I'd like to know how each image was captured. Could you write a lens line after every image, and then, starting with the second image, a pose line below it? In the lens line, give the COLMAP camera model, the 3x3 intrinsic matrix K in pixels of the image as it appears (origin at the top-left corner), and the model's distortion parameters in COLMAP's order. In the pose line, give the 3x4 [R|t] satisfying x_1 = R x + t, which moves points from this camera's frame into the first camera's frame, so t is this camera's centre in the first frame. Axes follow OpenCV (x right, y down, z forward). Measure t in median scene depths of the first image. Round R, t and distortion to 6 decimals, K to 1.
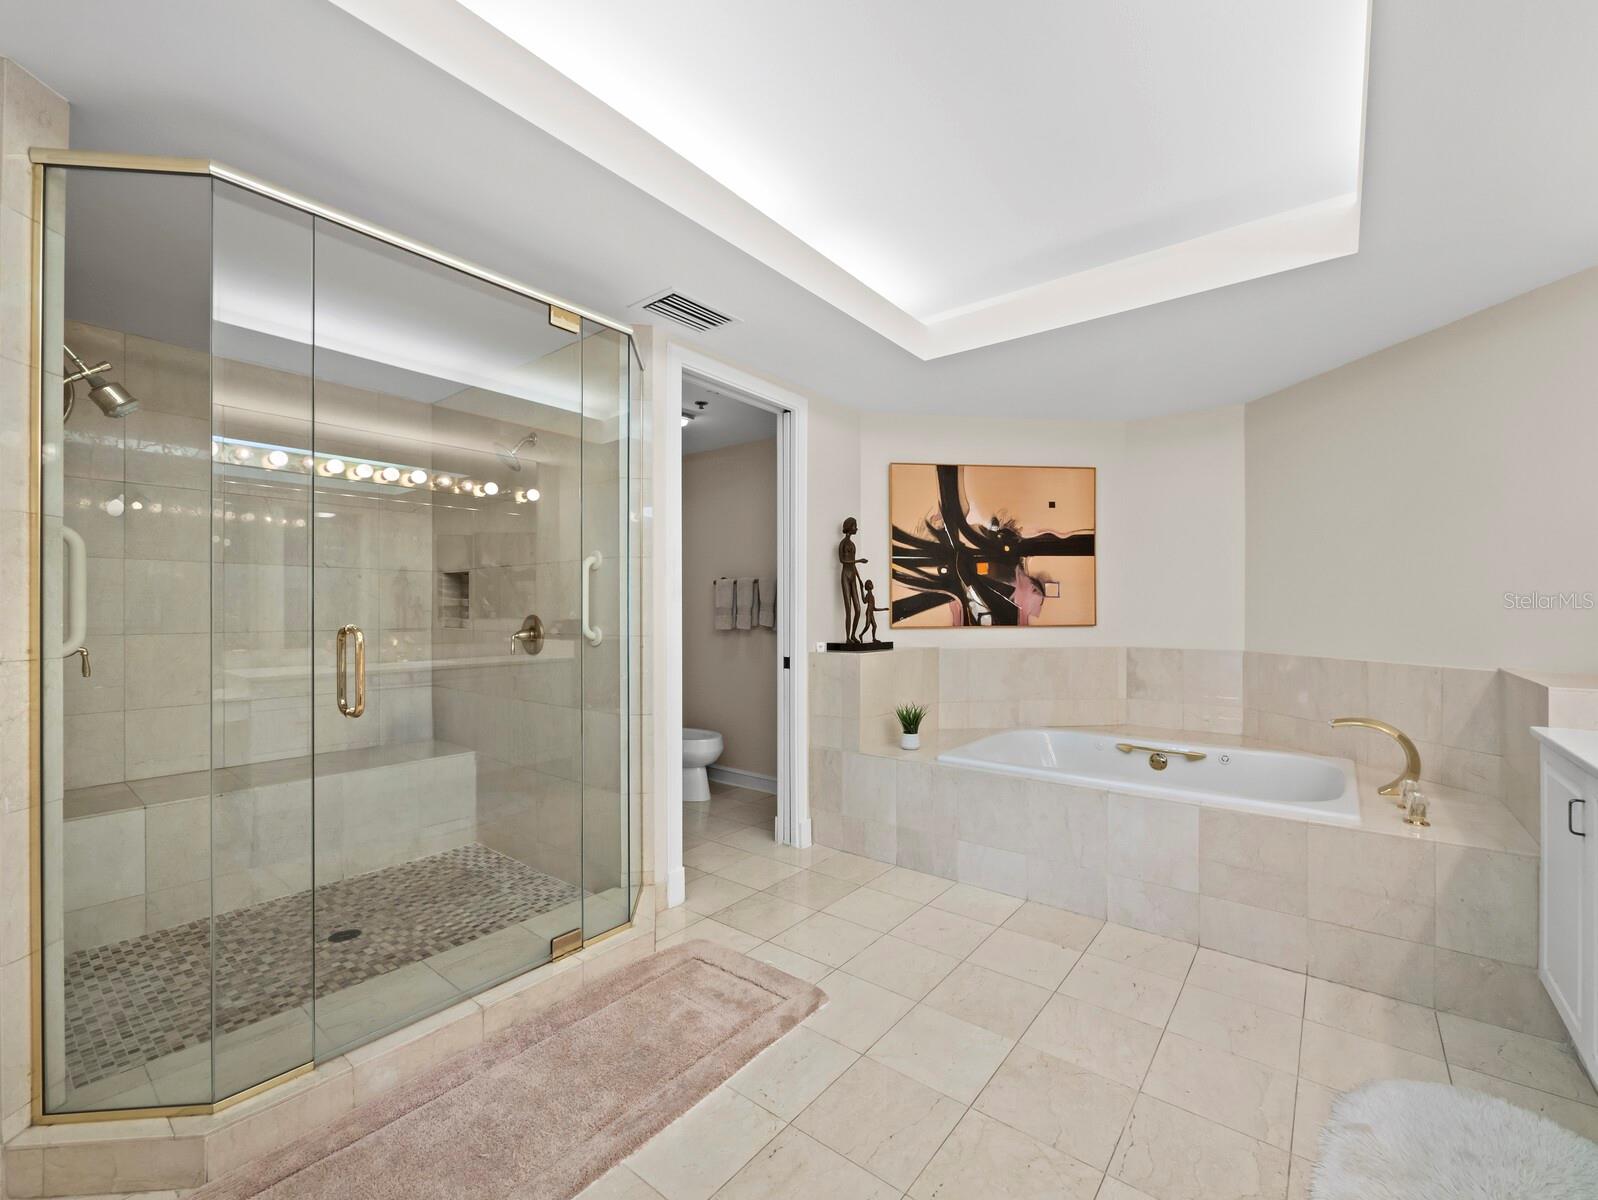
lens RADIAL K [[669.9, 0, 803.2], [0, 669.9, 610.2], [0, 0, 1]] dist [-0.009987, 0.002310]
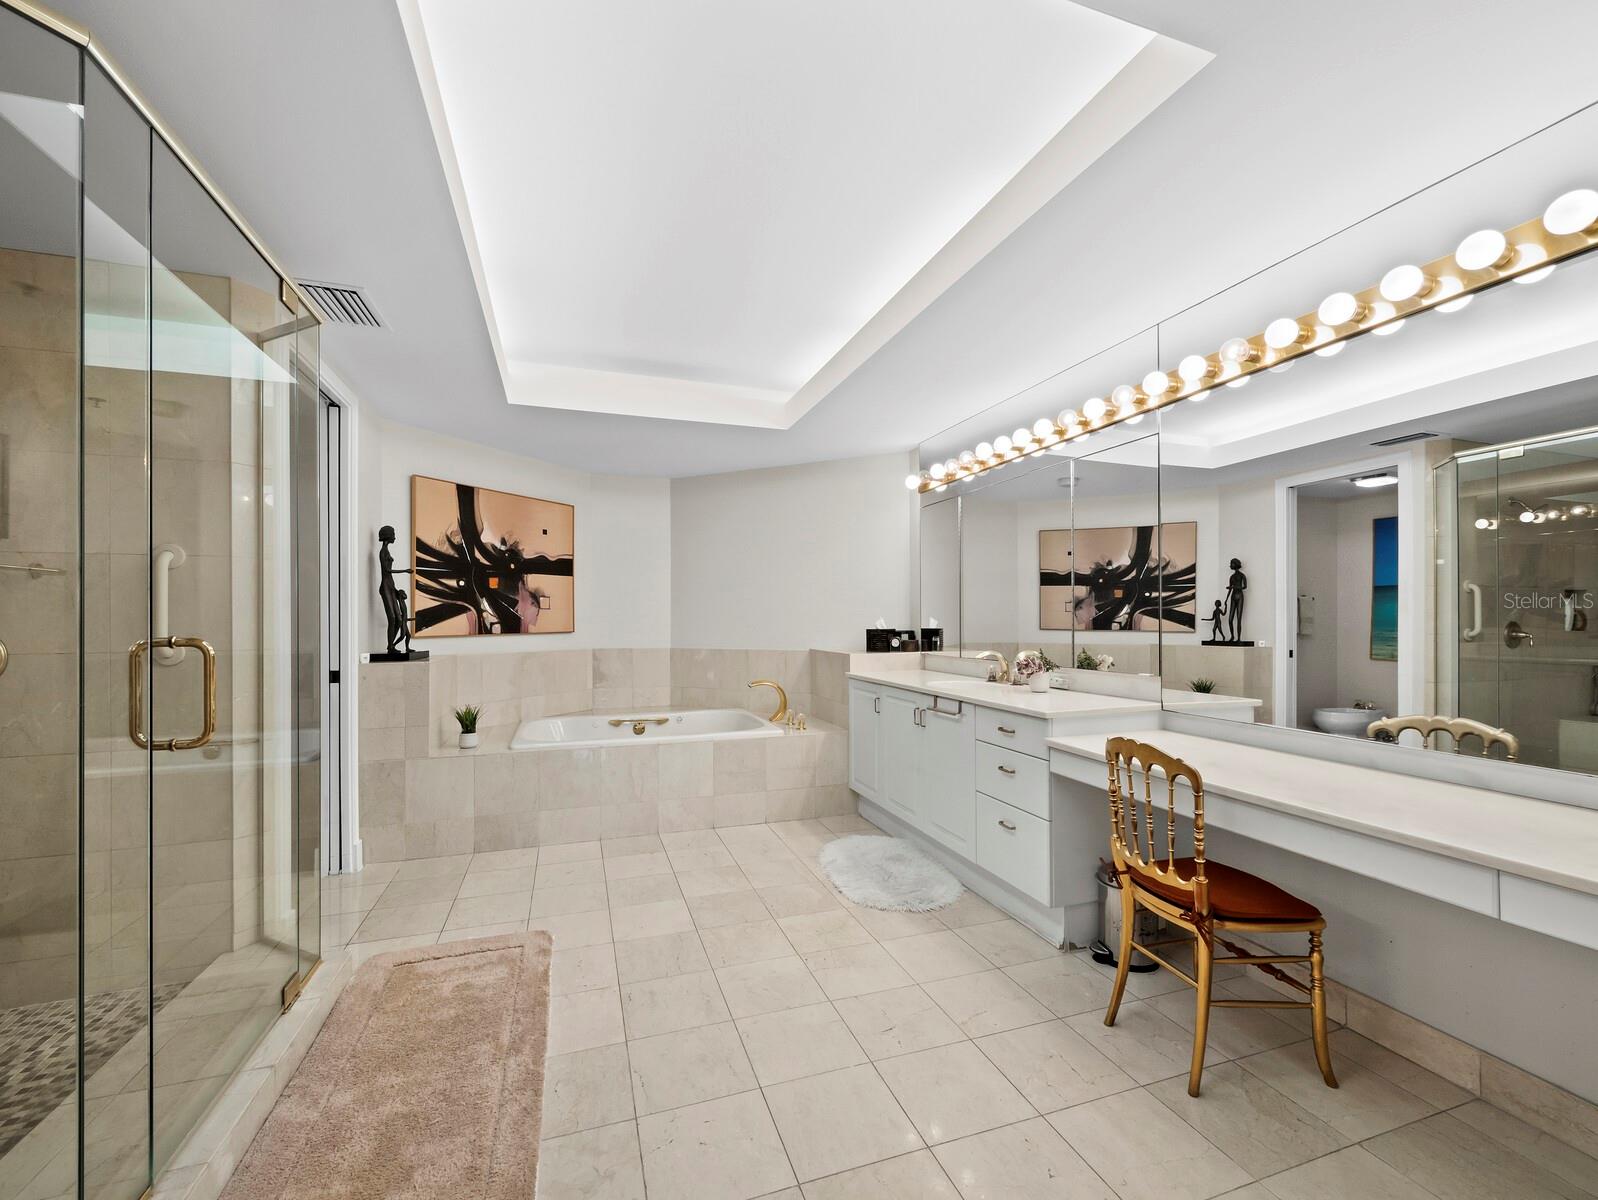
lens RADIAL K [[669.9, 0, 798.3], [0, 669.9, 609.9], [0, 0, 1]] dist [-0.009987, 0.002310]
pose [[0.549306, 0.010686, 0.835553, -0.390213], [0.001287, 0.999906, -0.013634, -0.000868], [-0.835620, 0.008565, 0.549240, -0.038058]]
